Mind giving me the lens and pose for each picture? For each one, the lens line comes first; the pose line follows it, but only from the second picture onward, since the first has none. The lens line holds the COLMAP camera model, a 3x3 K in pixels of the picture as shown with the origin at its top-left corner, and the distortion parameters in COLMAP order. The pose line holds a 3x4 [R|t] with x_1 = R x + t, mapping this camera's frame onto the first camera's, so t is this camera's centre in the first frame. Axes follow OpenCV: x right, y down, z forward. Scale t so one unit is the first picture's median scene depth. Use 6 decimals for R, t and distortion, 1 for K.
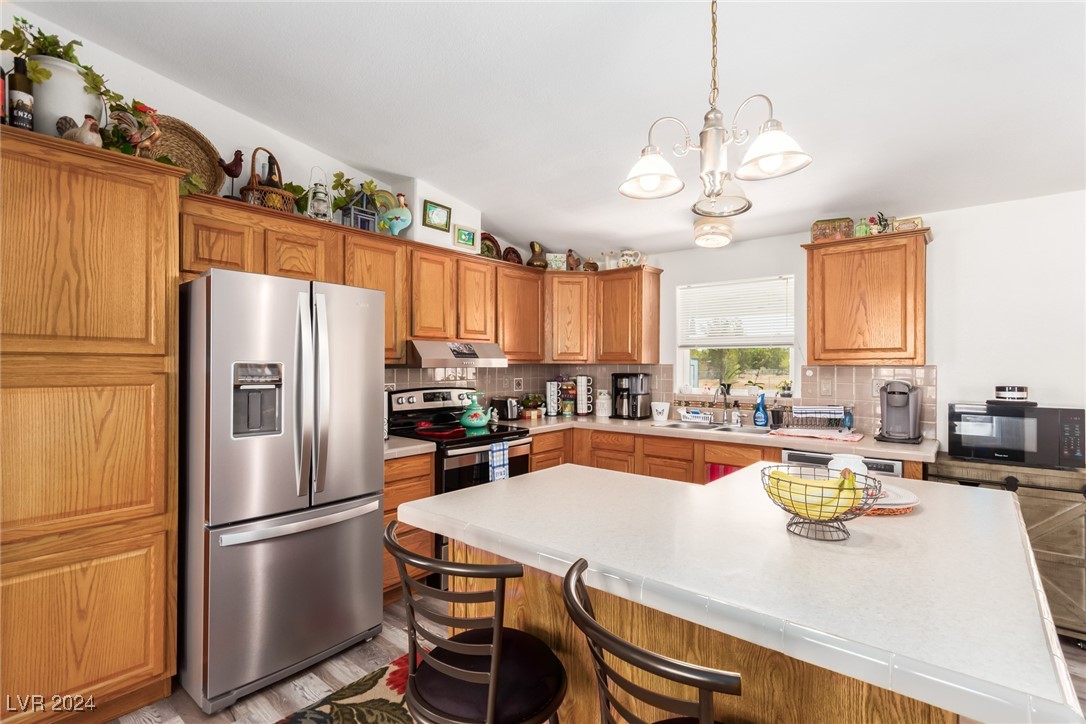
lens RADIAL K [[508.0, 0, 544.4], [0, 508.0, 366.4], [0, 0, 1]] dist [0.000597, 0.001357]
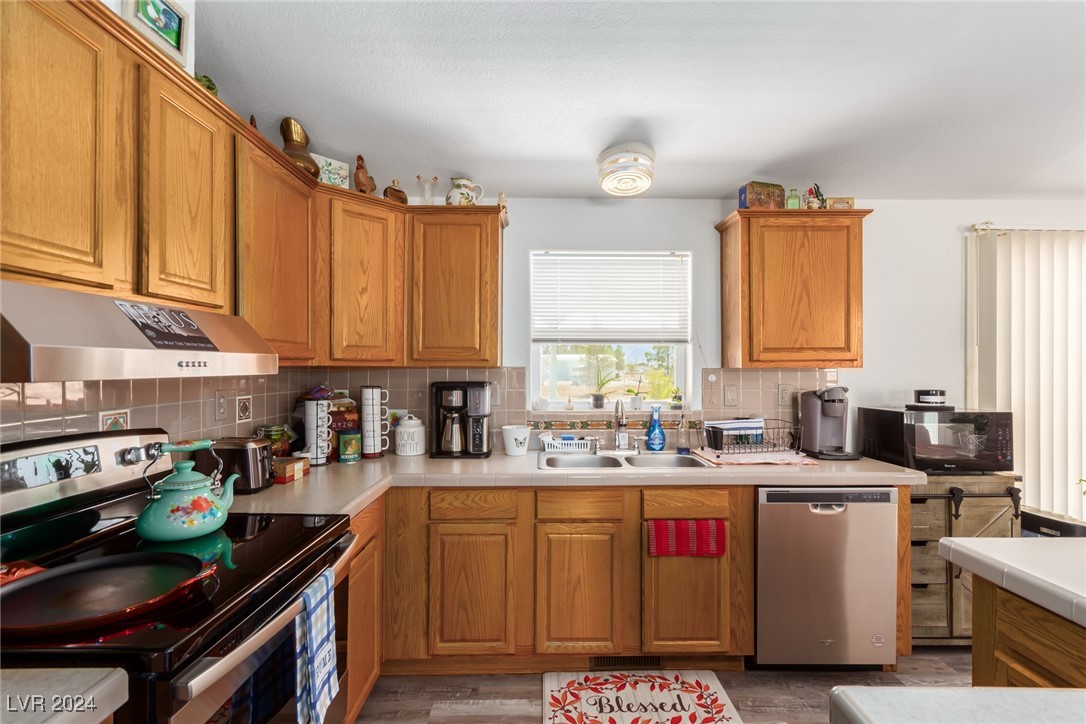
lens RADIAL K [[508.0, 0, 544.4], [0, 508.0, 366.4], [0, 0, 1]] dist [0.000597, 0.001357]
pose [[0.761733, -0.000466, 0.647891, -0.204584], [0.002745, 0.999993, -0.002508, -0.004024], [-0.647886, 0.003689, 0.761729, 0.617551]]
